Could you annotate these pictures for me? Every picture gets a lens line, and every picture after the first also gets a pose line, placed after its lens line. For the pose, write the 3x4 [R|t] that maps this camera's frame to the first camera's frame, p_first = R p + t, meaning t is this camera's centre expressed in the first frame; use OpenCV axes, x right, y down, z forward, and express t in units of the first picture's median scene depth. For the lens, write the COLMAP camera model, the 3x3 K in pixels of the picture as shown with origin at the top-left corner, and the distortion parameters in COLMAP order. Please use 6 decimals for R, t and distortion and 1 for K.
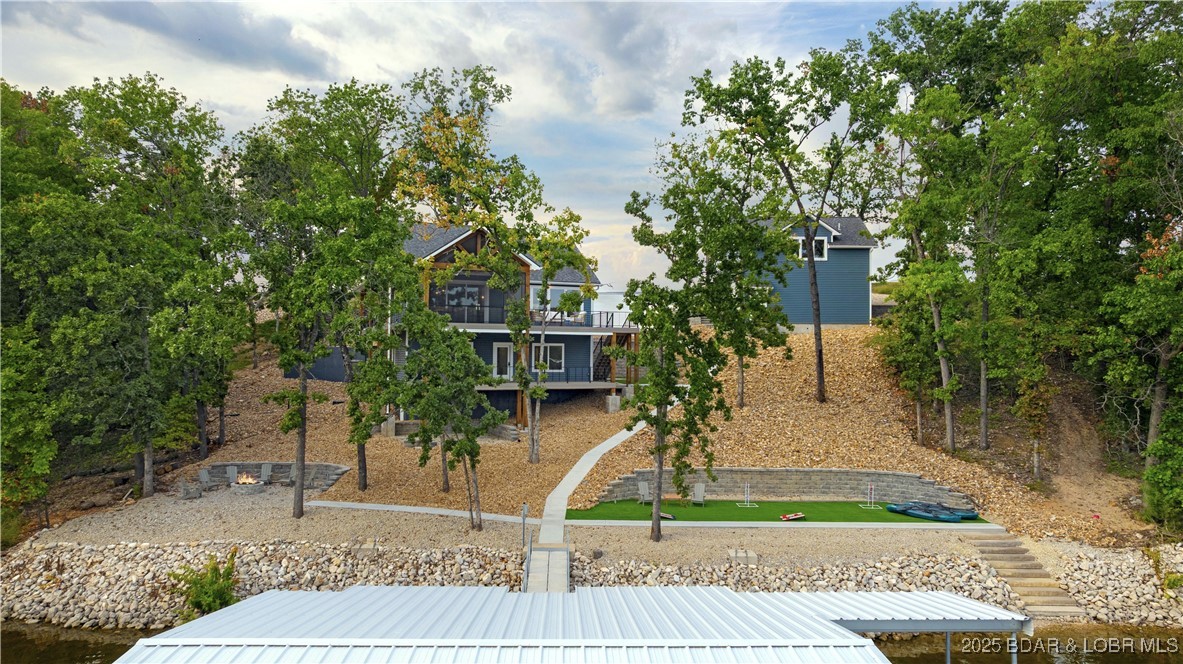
lens RADIAL K [[823.0, 0, 591.5], [0, 823.0, 332.0], [0, 0, 1]] dist [-0.060661, 0.102092]
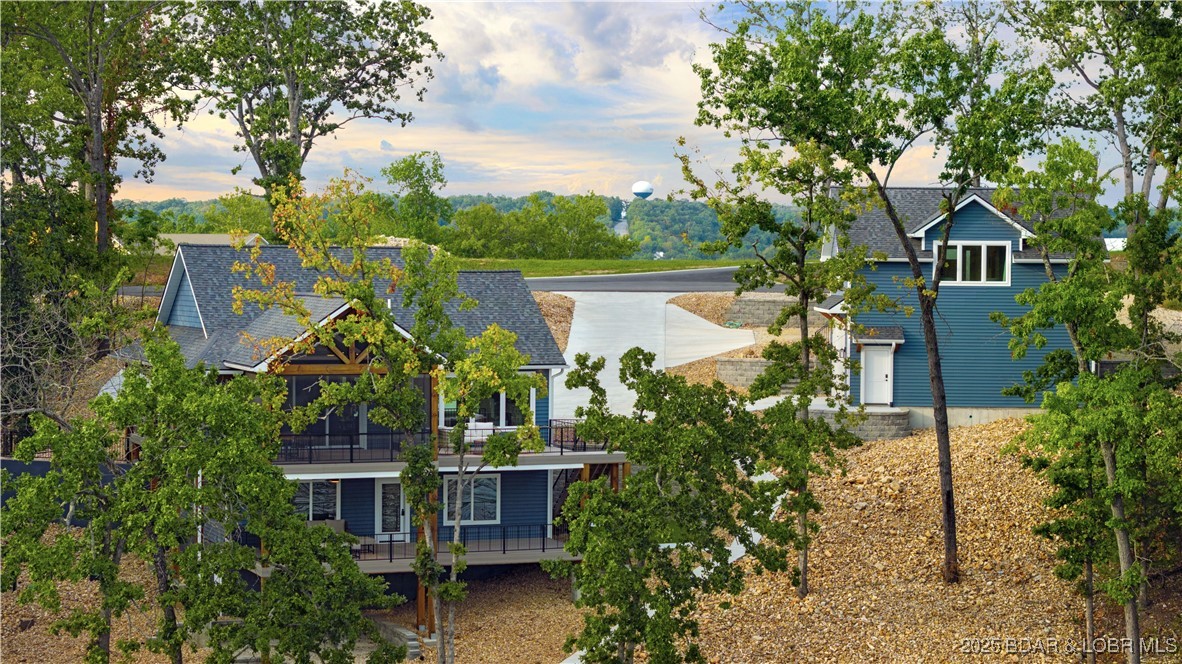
lens RADIAL K [[2351.2, 0, 591.0], [0, 2351.2, 332.0], [0, 0, 1]] dist [-0.012762, 0.142209]
pose [[0.999899, 0.002106, -0.014064, 0.063546], [-0.001257, 0.998192, 0.060099, -0.222221], [0.014166, -0.060075, 0.998093, -0.744547]]
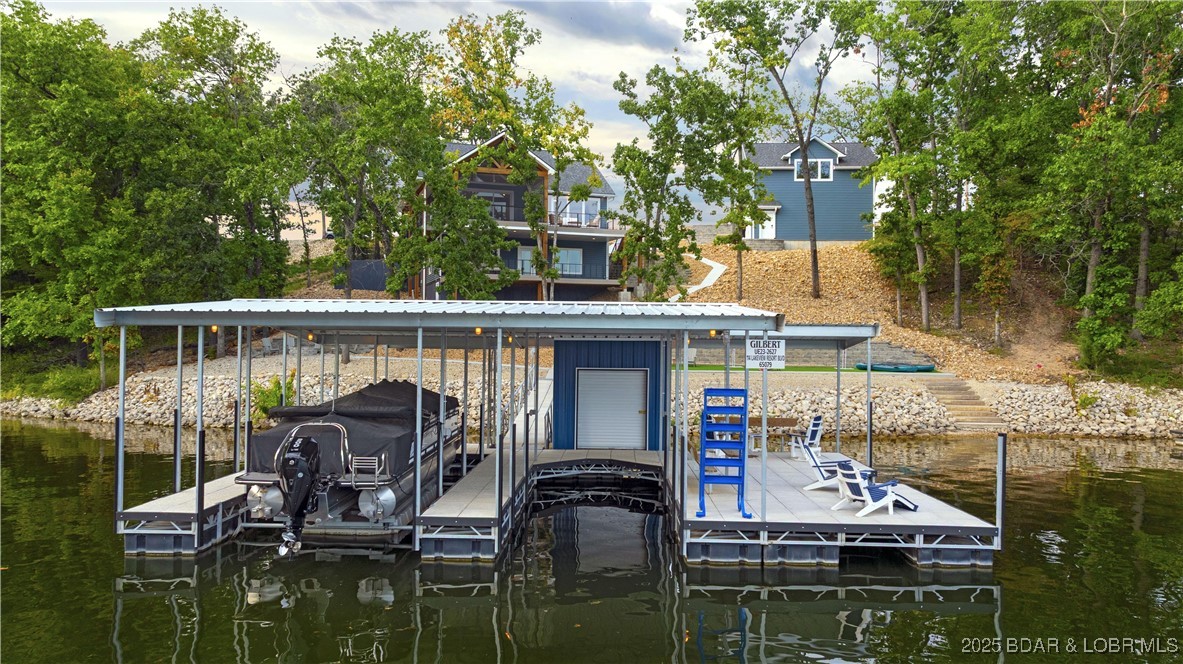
lens RADIAL K [[823.0, 0, 591.5], [0, 823.0, 332.0], [0, 0, 1]] dist [-0.060661, 0.102092]
pose [[0.998323, -0.000467, -0.057884, 0.053568], [0.002037, 0.999632, 0.027058, 0.119720], [0.057850, -0.027131, 0.997957, -0.130946]]
